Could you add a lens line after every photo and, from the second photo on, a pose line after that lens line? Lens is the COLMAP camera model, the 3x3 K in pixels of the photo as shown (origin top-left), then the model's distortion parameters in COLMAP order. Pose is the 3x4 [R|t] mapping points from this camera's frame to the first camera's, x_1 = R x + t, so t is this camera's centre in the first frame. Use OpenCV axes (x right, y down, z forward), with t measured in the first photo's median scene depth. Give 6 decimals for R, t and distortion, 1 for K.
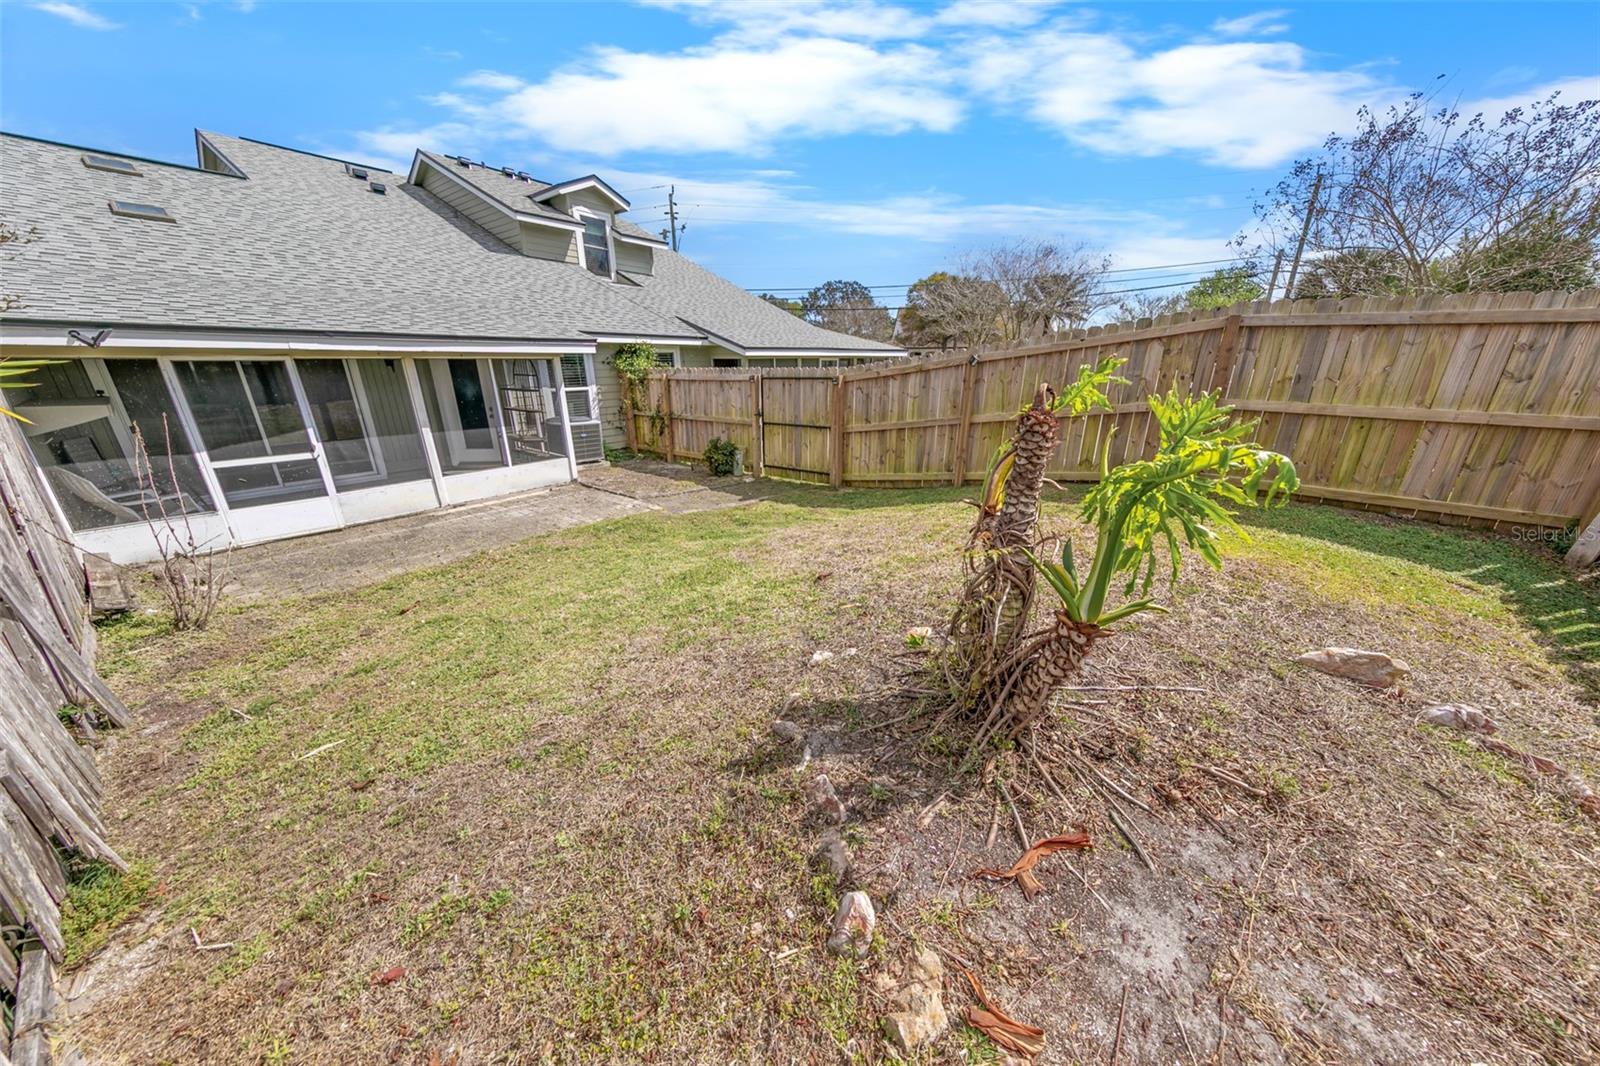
lens RADIAL K [[500.4, 0, 796.2], [0, 500.4, 529.9], [0, 0, 1]] dist [0.014747, -0.002804]
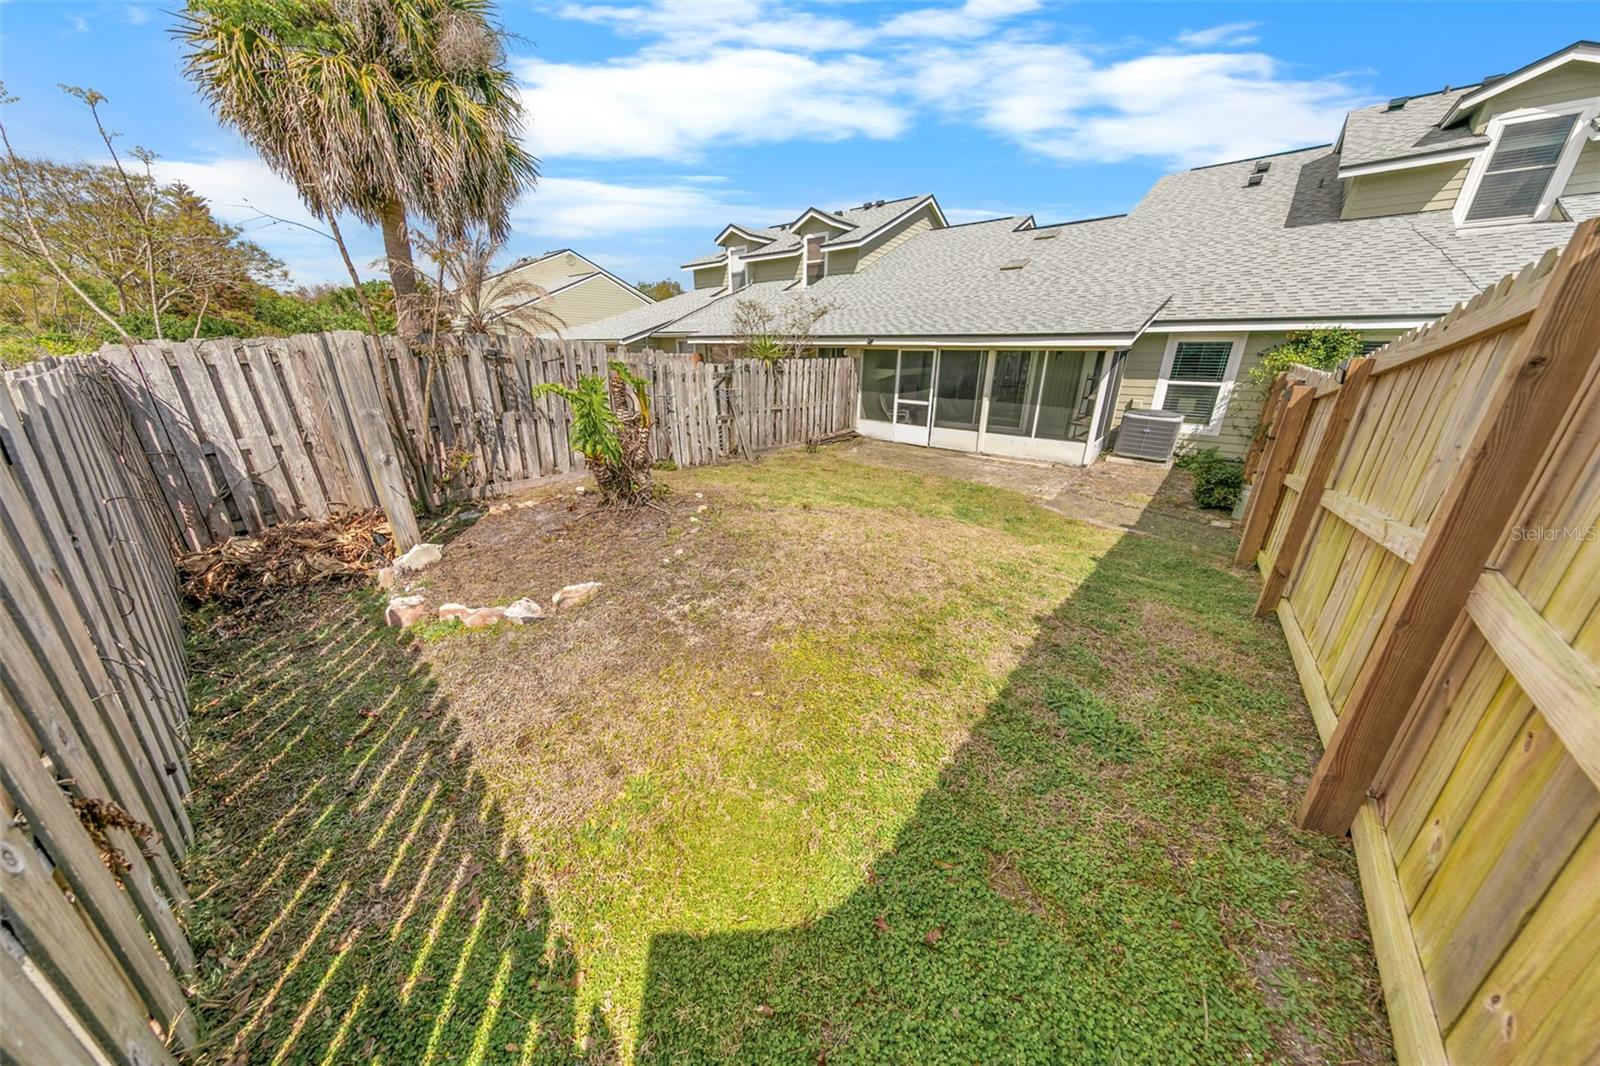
lens RADIAL K [[500.4, 0, 796.2], [0, 500.4, 529.9], [0, 0, 1]] dist [0.014747, -0.002804]
pose [[-0.065206, 0.344768, -0.936420, 0.703638], [-0.326555, 0.879373, 0.346504, -0.166561], [0.942926, 0.328387, 0.055245, 0.463542]]
